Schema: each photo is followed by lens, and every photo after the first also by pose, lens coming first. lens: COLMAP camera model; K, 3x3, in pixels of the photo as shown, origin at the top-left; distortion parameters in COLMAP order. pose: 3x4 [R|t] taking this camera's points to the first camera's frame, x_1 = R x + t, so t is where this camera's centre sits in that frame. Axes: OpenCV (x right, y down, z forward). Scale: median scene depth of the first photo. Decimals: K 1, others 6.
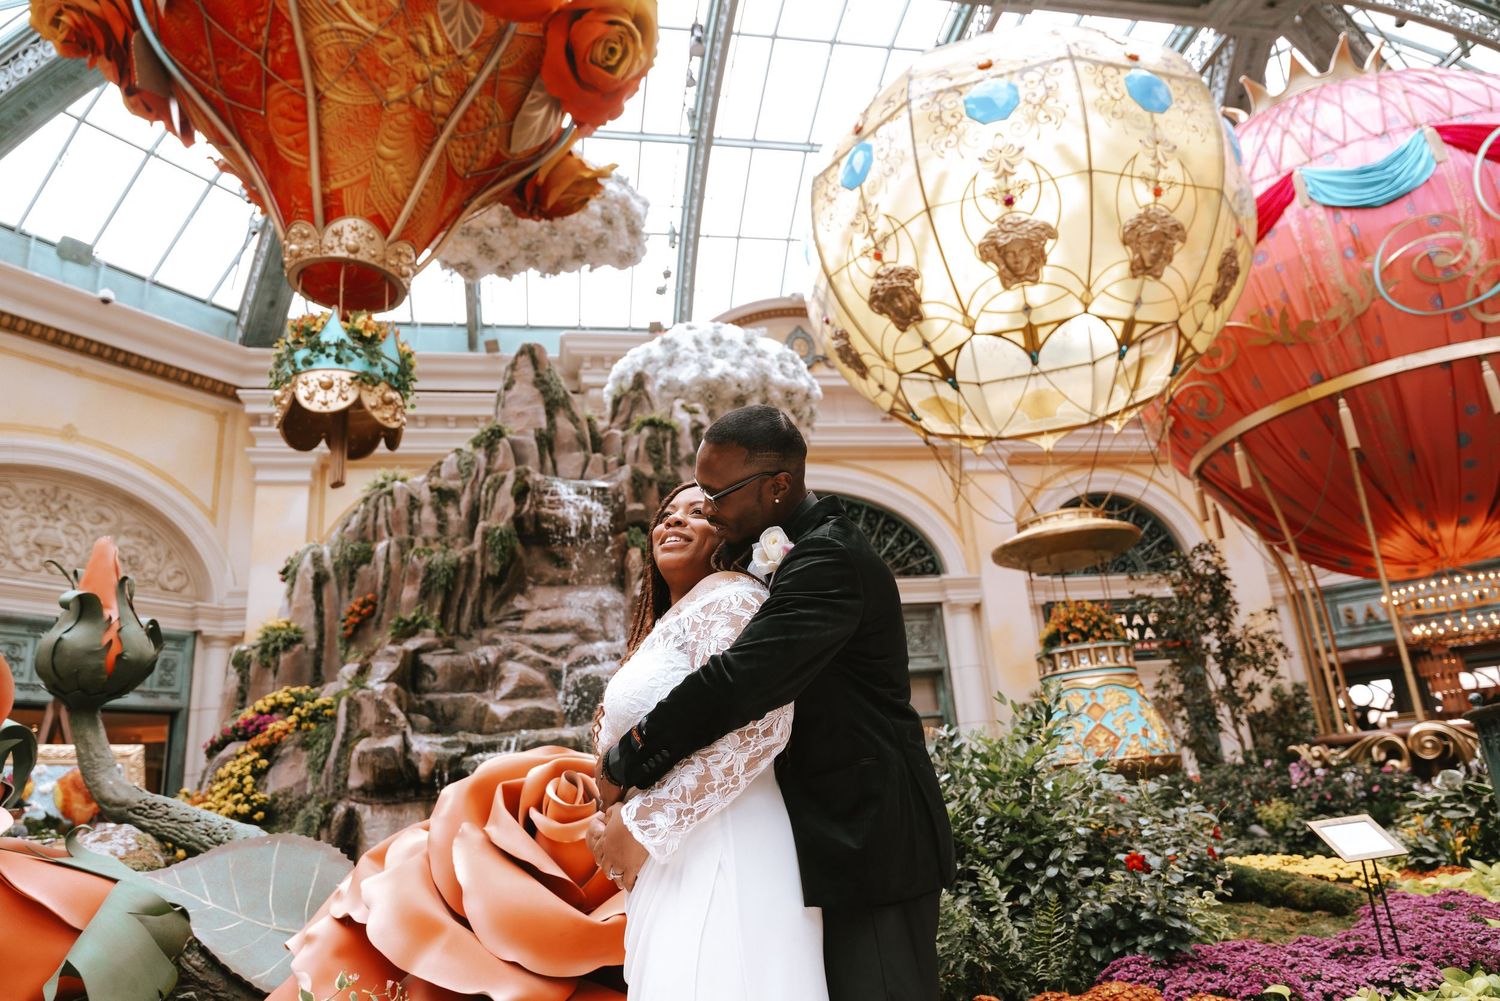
lens RADIAL K [[1000.8, 0, 750.8], [0, 1000.8, 502.6], [0, 0, 1]] dist [0.000170, -0.002057]
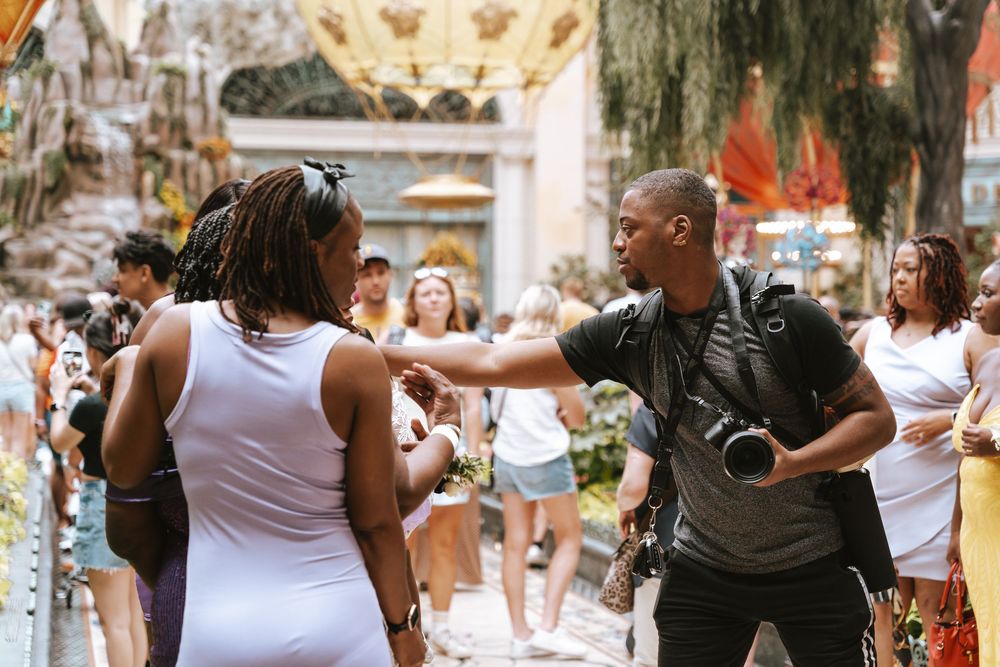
lens RADIAL K [[1952.4, 0, 499.7], [0, 1952.4, 329.8], [0, 0, 1]] dist [0.131363, 0.000000]
pose [[0.996503, 0.079676, 0.025158, 0.326839], [-0.083553, 0.949999, 0.300867, -0.618457], [0.000072, -0.301917, 0.953334, -1.720018]]
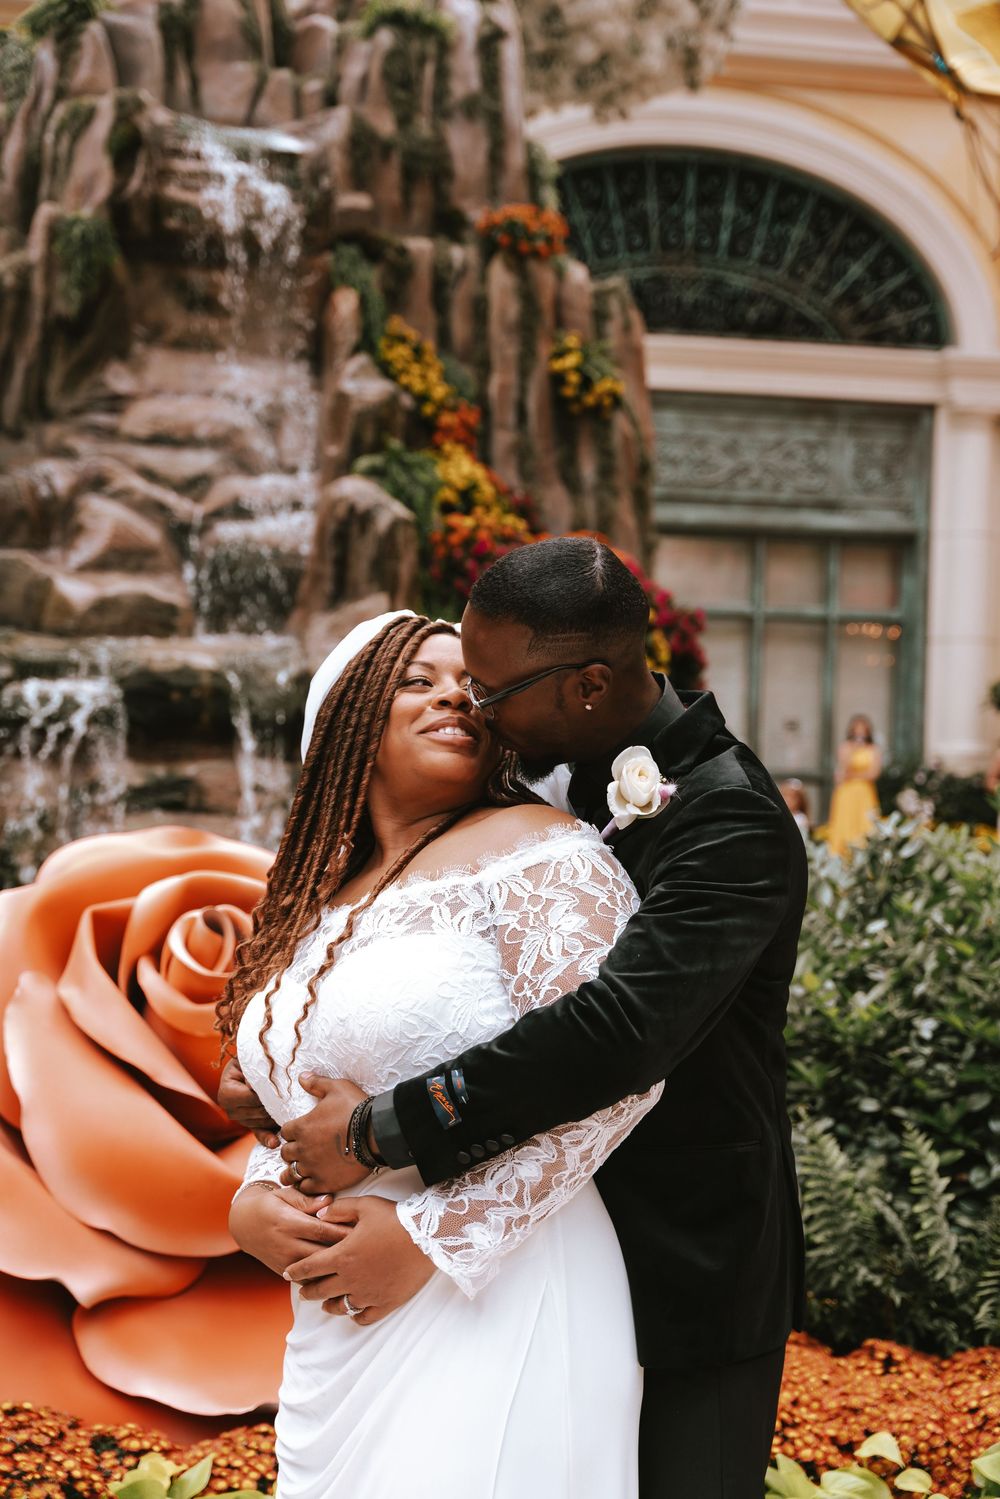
lens RADIAL K [[1938.6, 0, 505.8], [0, 1938.6, 744.4], [0, 0, 1]] dist [0.033236, 0.000000]
pose [[0.994653, 0.103051, -0.006734, -0.005328], [-0.095753, 0.944705, 0.313631, -0.051910], [0.038682, -0.311309, 0.949521, -0.001100]]
